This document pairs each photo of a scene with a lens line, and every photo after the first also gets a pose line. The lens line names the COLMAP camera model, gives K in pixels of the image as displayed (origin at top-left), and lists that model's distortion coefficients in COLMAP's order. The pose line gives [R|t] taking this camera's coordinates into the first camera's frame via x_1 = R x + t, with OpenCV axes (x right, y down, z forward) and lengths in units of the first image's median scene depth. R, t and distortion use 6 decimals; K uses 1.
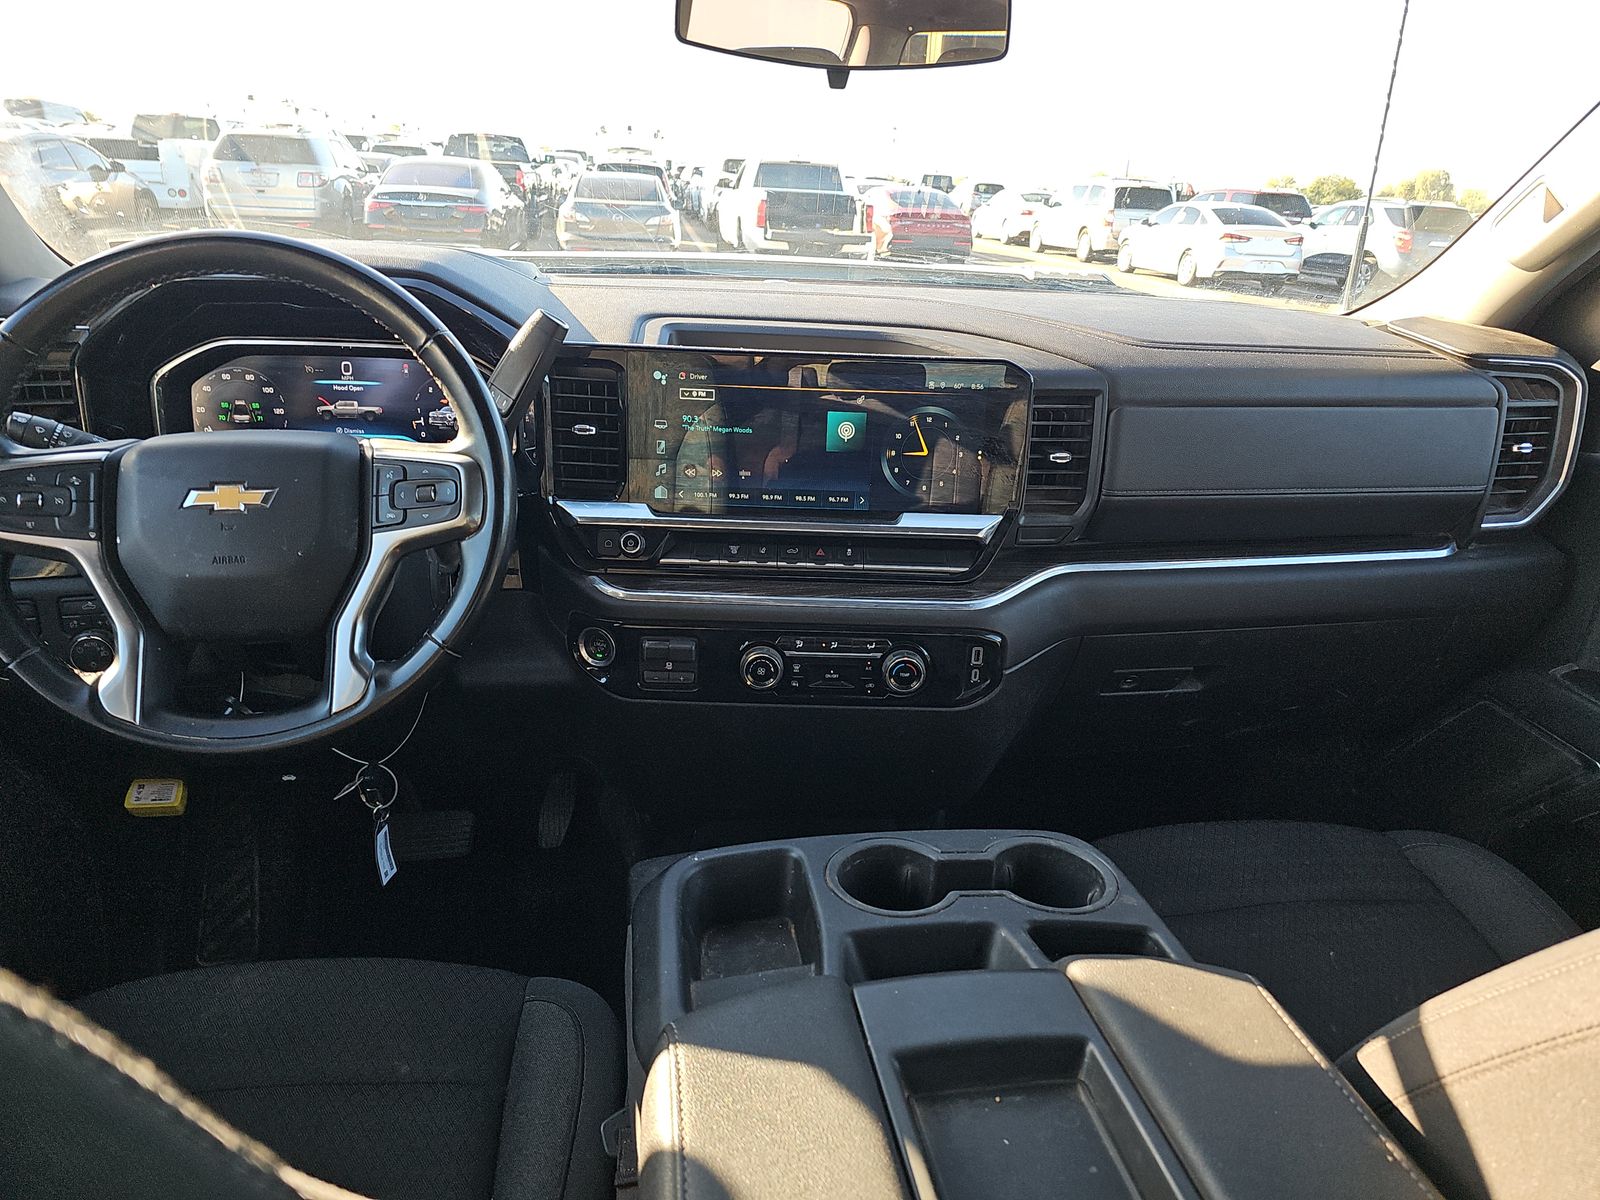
lens RADIAL K [[1060.0, 0, 802.2], [0, 1060.0, 622.3], [0, 0, 1]] dist [0.080777, -0.094865]
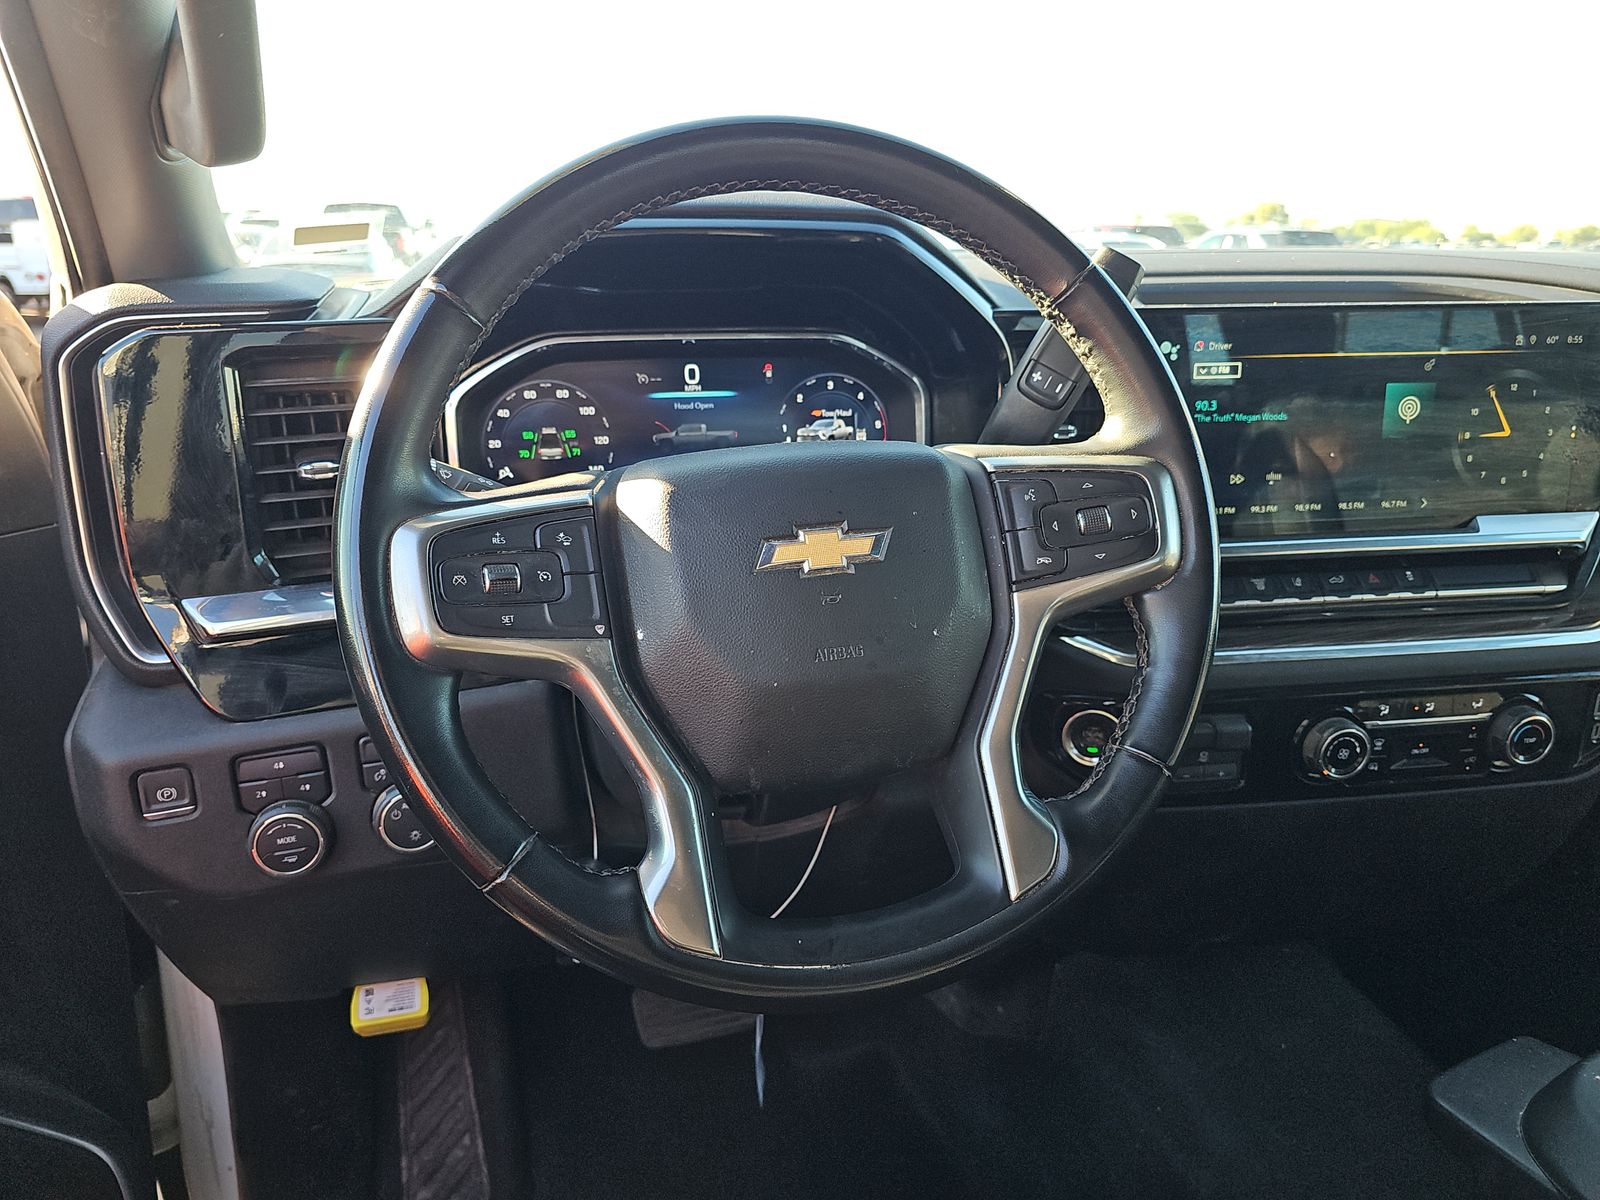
lens RADIAL K [[1081.1, 0, 800.0], [0, 1081.1, 600.0], [0, 0, 1]] dist [0.076852, -0.098867]
pose [[0.993518, -0.076109, 0.084433, -0.444877], [0.081549, 0.994678, -0.062973, -0.037904], [-0.079191, 0.069450, 0.994437, 0.302481]]
